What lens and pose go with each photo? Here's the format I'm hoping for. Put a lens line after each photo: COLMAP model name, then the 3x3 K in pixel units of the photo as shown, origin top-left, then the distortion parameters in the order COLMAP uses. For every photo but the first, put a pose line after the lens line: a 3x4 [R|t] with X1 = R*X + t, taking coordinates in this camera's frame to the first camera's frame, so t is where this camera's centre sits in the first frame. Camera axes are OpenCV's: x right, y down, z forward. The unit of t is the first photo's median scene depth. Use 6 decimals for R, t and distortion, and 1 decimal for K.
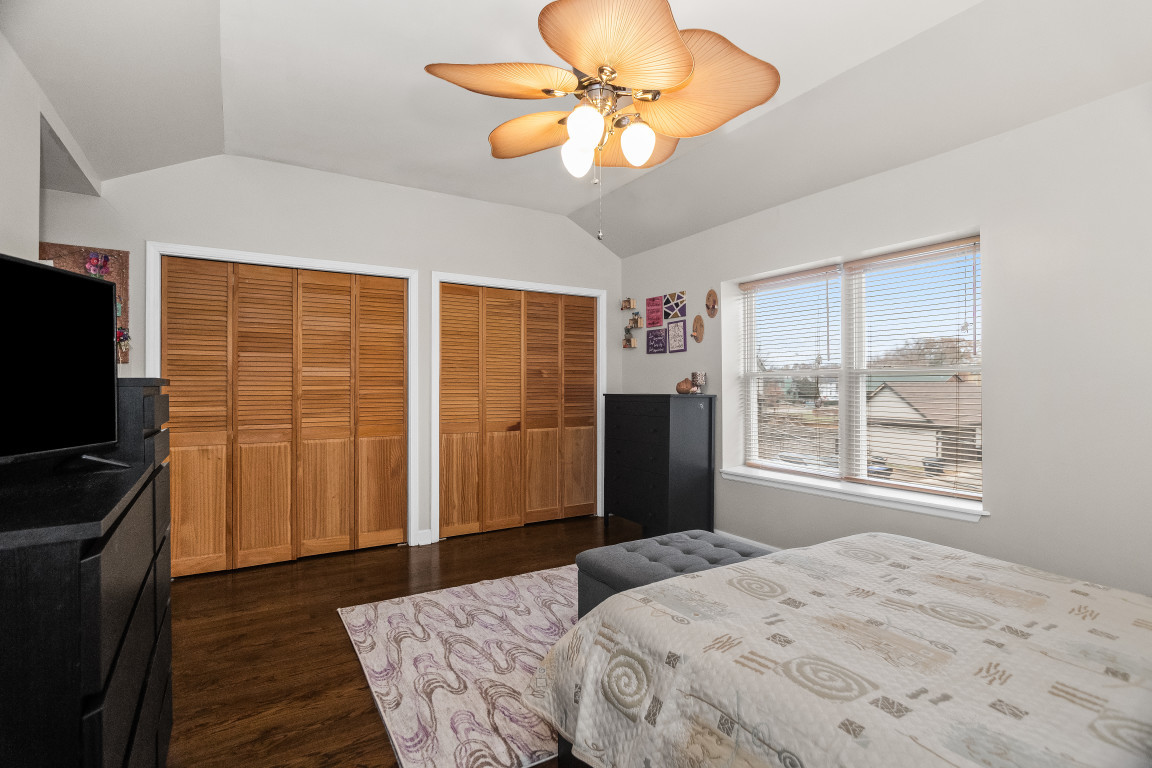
lens RADIAL K [[548.2, 0, 570.8], [0, 548.2, 391.4], [0, 0, 1]] dist [-0.011043, 0.006367]
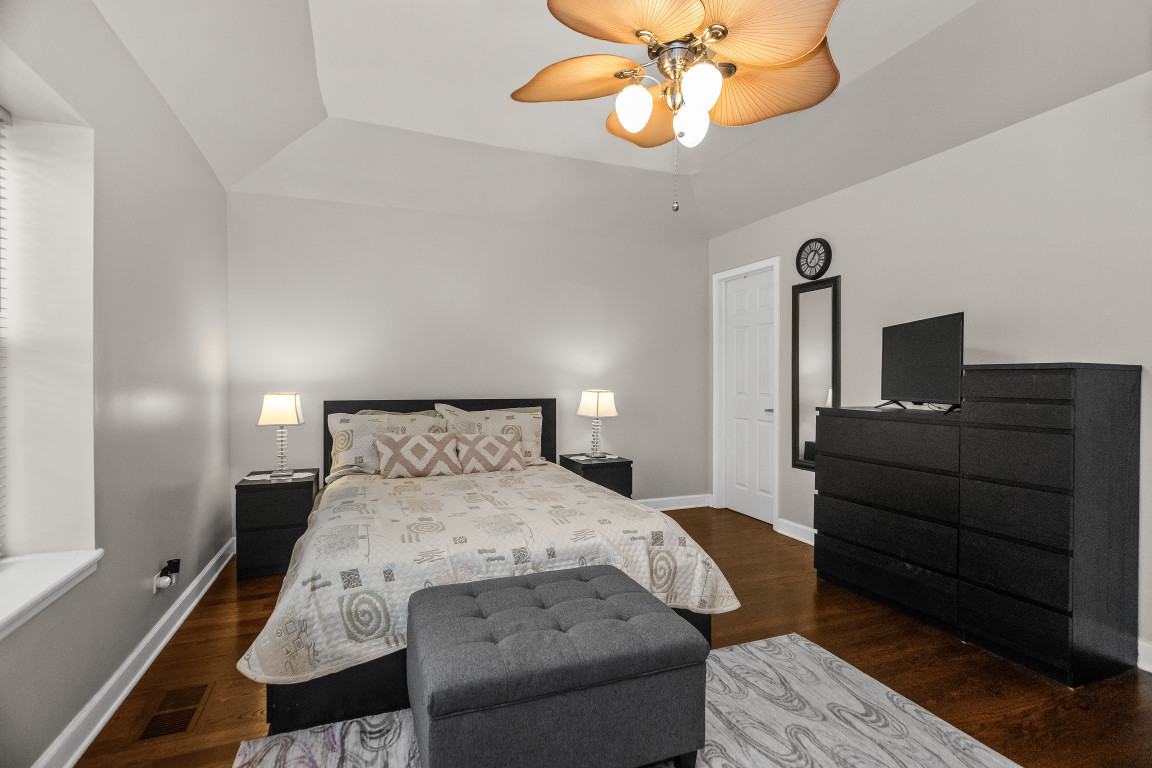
lens RADIAL K [[548.2, 0, 571.4], [0, 548.2, 380.5], [0, 0, 1]] dist [-0.011043, 0.006367]
pose [[-0.985767, -0.000930, 0.168114, 0.034122], [0.000784, 0.999948, 0.010124, 0.002247], [-0.168114, 0.010112, -0.985716, 0.932826]]
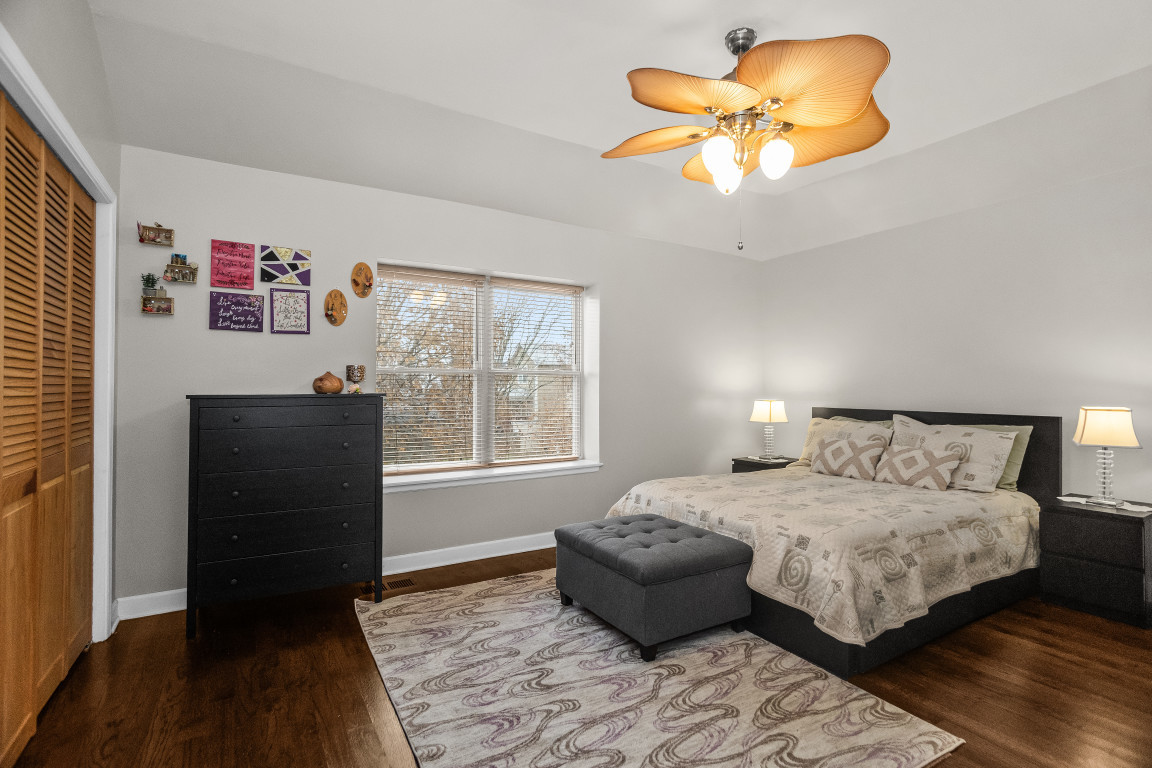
lens RADIAL K [[548.2, 0, 573.7], [0, 548.2, 376.3], [0, 0, 1]] dist [-0.011043, 0.006367]
pose [[0.013421, 0.022013, 0.999668, -0.498931], [0.008339, 0.999720, -0.022126, 0.000112], [-0.999875, 0.008633, 0.013233, 0.640195]]
